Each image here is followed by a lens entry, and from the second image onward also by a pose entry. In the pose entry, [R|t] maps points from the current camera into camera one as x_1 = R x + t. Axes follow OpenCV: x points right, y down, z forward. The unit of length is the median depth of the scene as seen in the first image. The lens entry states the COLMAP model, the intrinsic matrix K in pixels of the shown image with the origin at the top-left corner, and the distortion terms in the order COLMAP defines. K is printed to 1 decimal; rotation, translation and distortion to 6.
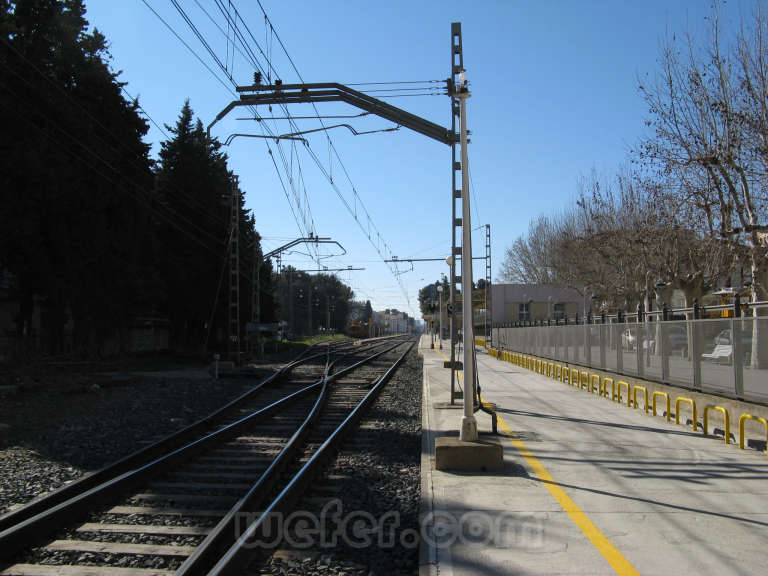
lens RADIAL K [[799.1, 0, 384.0], [0, 799.1, 288.0], [0, 0, 1]] dist [-0.187302, 0.200501]
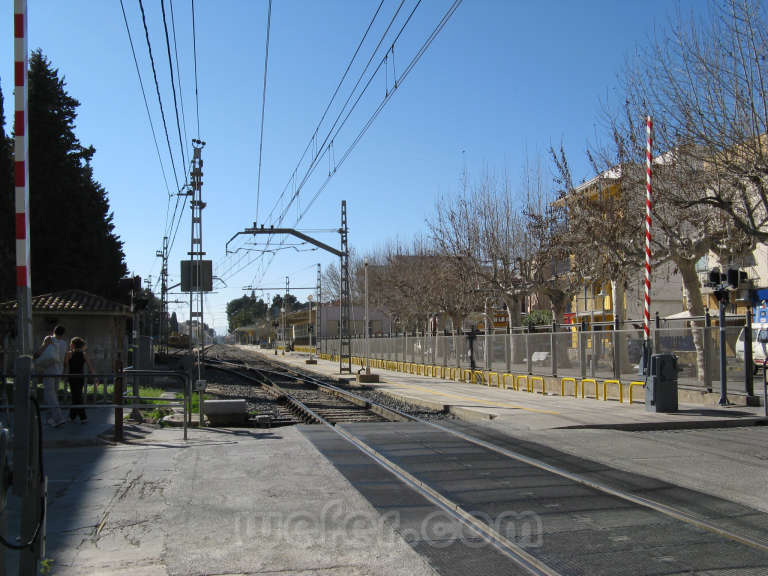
lens RADIAL K [[799.1, 0, 384.0], [0, 799.1, 288.0], [0, 0, 1]] dist [-0.187302, 0.200501]
pose [[0.967468, 0.016512, 0.252455, -0.354046], [-0.012936, 0.999791, -0.015819, -0.061121], [-0.252664, 0.012039, 0.967479, -1.163160]]
